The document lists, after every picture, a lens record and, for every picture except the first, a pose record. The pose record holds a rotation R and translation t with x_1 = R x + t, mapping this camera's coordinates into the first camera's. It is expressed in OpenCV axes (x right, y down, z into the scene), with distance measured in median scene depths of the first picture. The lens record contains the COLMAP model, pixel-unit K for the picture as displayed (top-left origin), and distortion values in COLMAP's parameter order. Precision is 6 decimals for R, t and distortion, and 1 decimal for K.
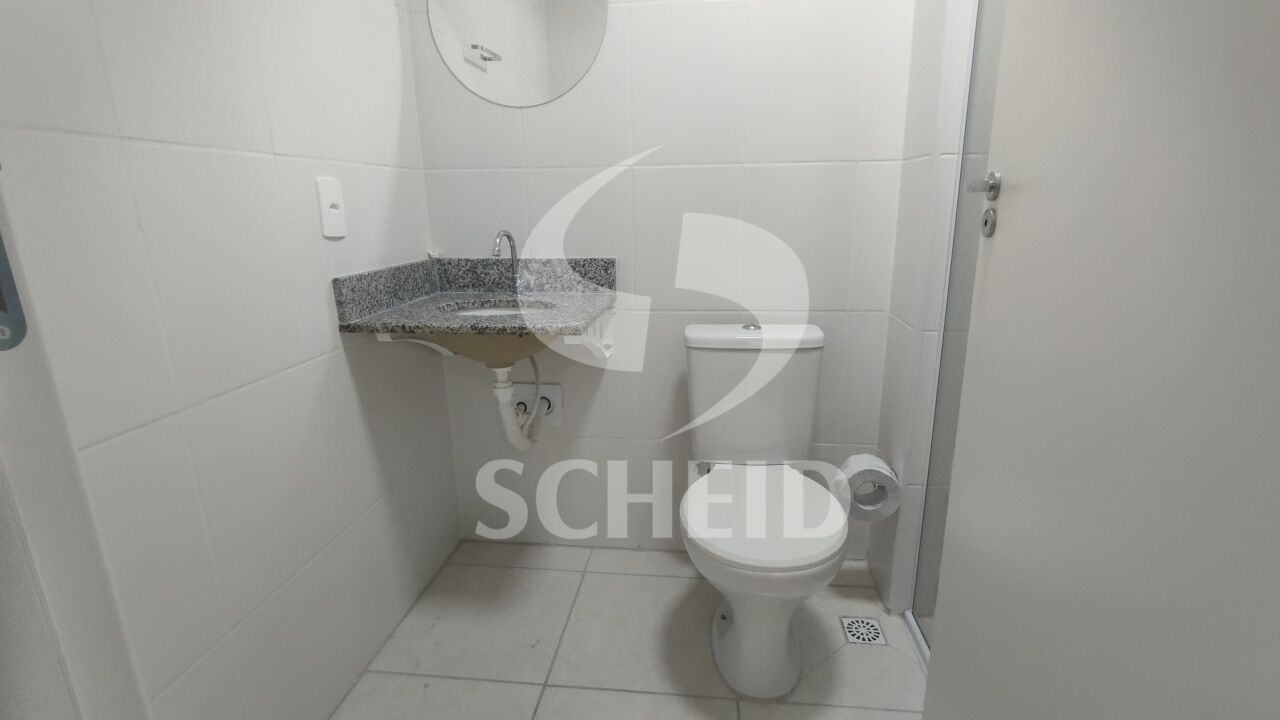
lens RADIAL K [[589.3, 0, 664.5], [0, 589.3, 361.3], [0, 0, 1]] dist [0.007934, -0.000110]
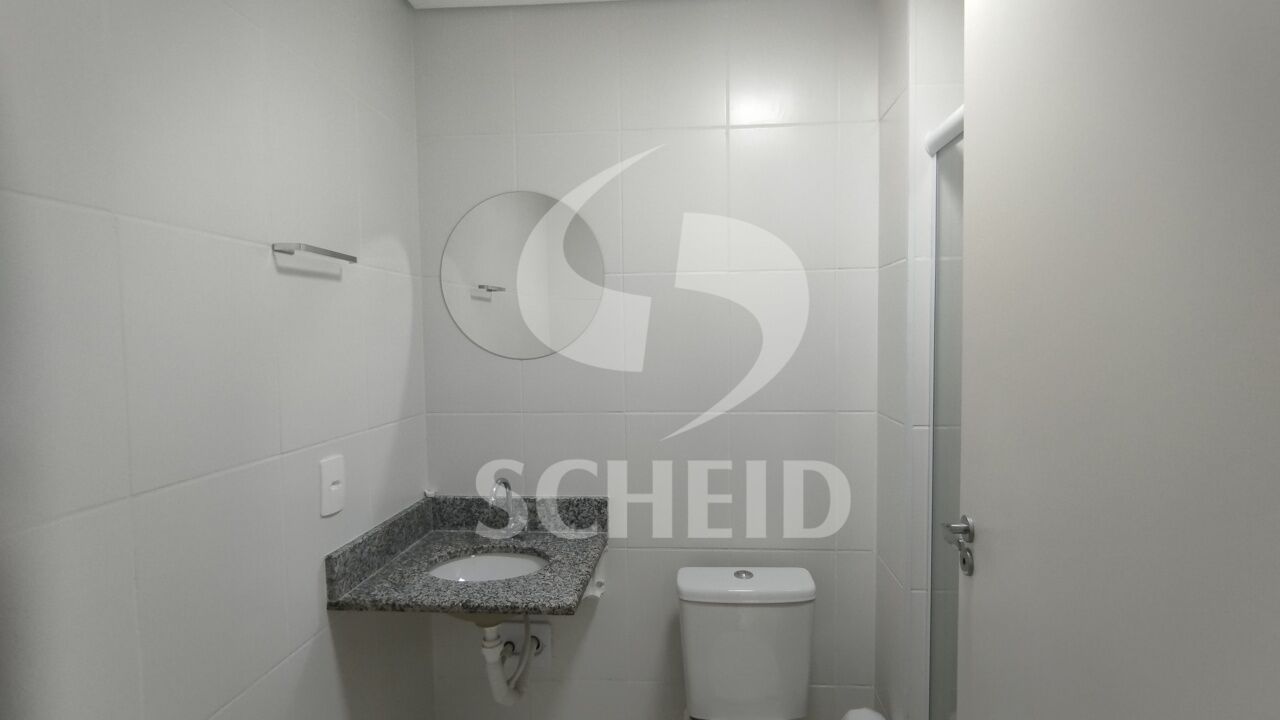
lens RADIAL K [[576.3, 0, 672.6], [0, 576.3, 360.5], [0, 0, 1]] dist [0.003766, 0.000162]
pose [[0.999432, -0.003059, 0.033571, -0.005383], [0.009396, 0.981683, -0.190291, -0.235030], [-0.032374, 0.190498, 0.981154, -0.036259]]
